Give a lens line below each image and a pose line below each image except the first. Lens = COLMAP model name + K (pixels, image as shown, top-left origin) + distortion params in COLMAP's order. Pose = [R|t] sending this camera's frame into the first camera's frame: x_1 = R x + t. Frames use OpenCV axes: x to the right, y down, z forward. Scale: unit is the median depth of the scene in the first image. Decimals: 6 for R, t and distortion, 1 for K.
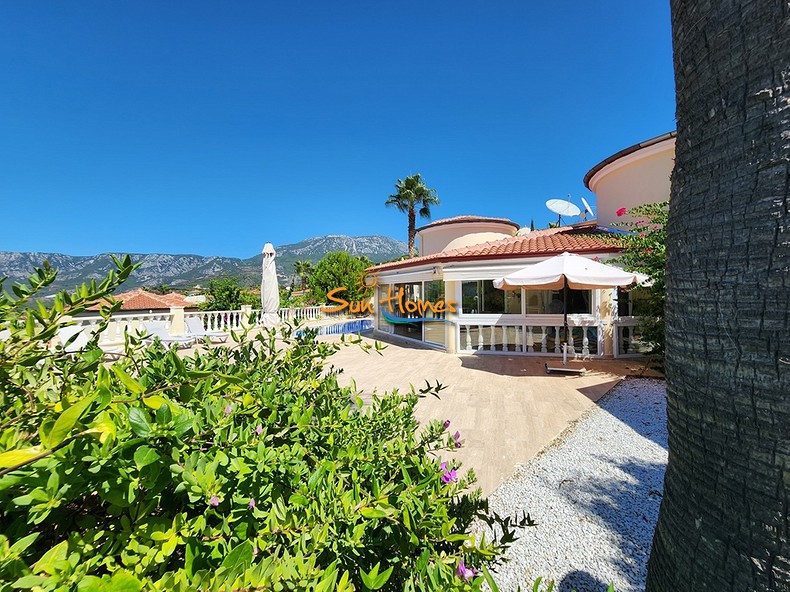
lens RADIAL K [[328.2, 0, 397.9], [0, 328.2, 293.0], [0, 0, 1]] dist [0.002687, 0.000148]
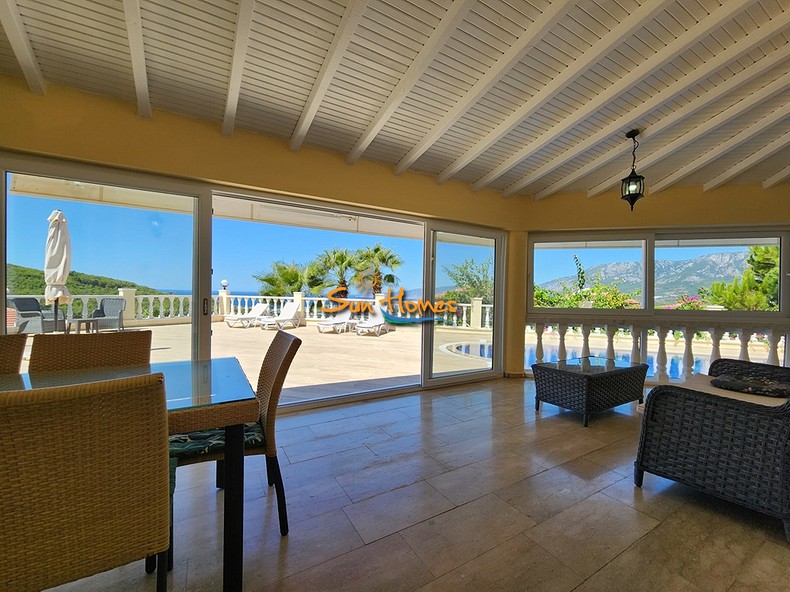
lens RADIAL K [[328.2, 0, 397.3], [0, 328.2, 296.9], [0, 0, 1]] dist [0.002687, 0.000148]
pose [[0.094734, 0.020809, -0.995285, 0.384720], [-0.016328, 0.999679, 0.019347, 0.058094], [0.995369, 0.014419, 0.095043, 1.764923]]
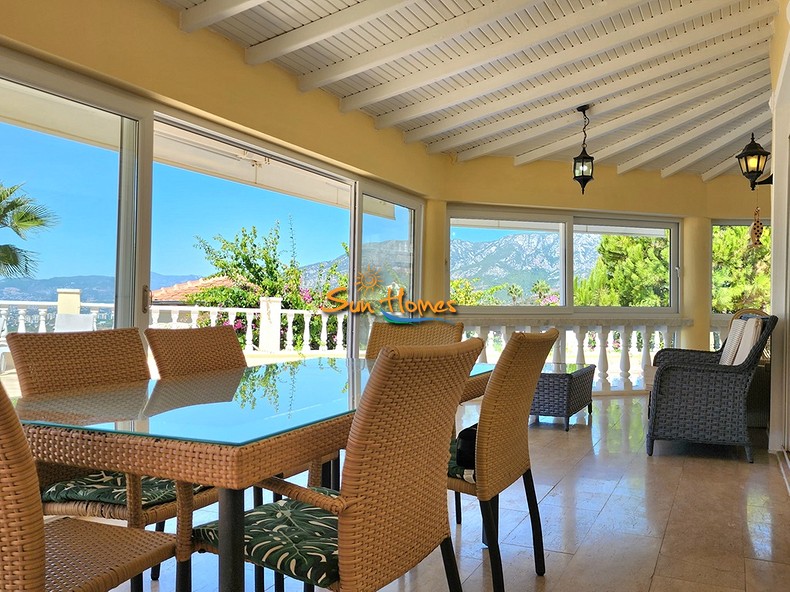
lens RADIAL K [[684.1, 0, 397.2], [0, 684.1, 297.9], [0, 0, 1]] dist [0.061420, -0.003750]
pose [[0.631402, 0.015531, -0.775300, 0.496623], [-0.020194, 0.999790, 0.003582, 0.075845], [0.775193, 0.013395, 0.631583, 1.351907]]
